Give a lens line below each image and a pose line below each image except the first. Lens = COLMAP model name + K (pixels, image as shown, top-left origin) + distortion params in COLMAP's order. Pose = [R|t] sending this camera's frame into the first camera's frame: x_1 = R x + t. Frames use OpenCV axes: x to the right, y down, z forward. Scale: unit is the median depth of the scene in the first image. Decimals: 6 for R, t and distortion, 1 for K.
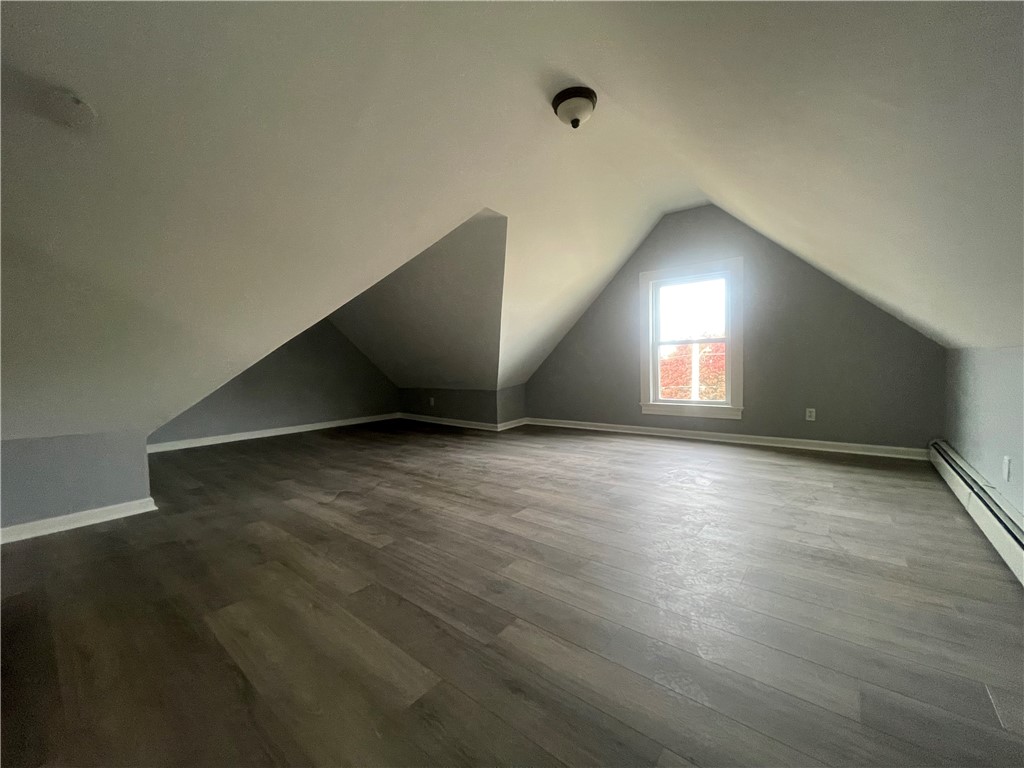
lens RADIAL K [[413.9, 0, 518.8], [0, 413.9, 376.9], [0, 0, 1]] dist [-0.002953, -0.000130]
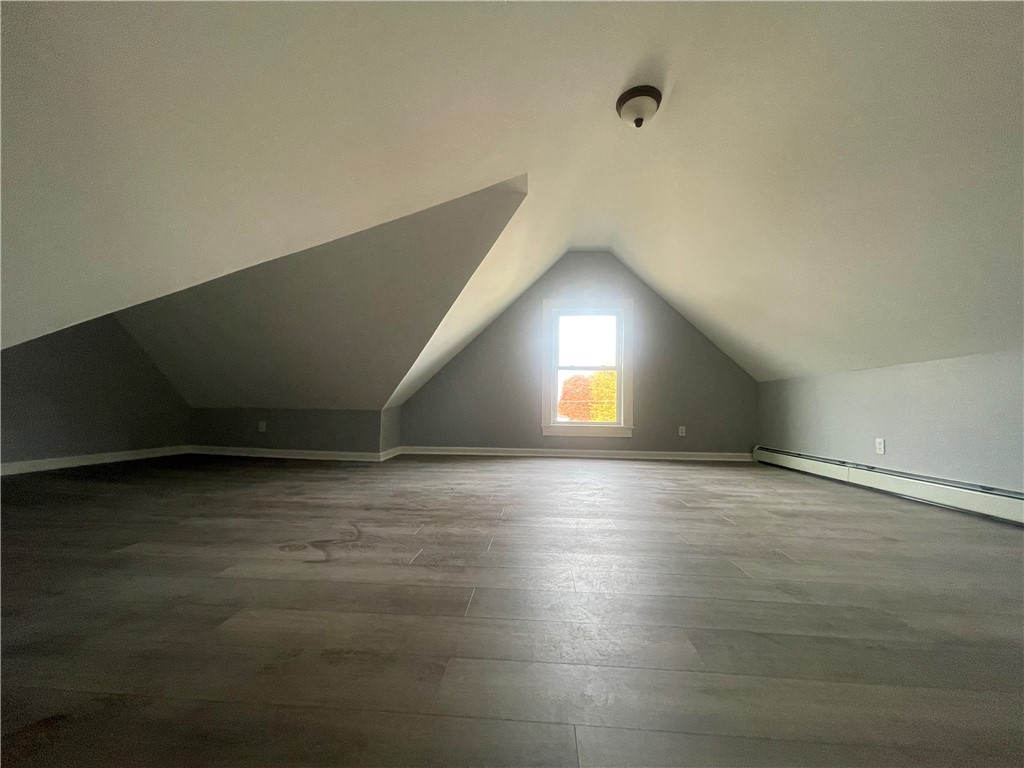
lens RADIAL K [[409.6, 0, 512.8], [0, 409.6, 386.0], [0, 0, 1]] dist [-0.000562, 0.000106]
pose [[0.819911, 0.069137, 0.568301, -0.356825], [-0.014655, 0.994891, -0.099890, 0.073320], [-0.572303, 0.073572, 0.816735, 0.229236]]
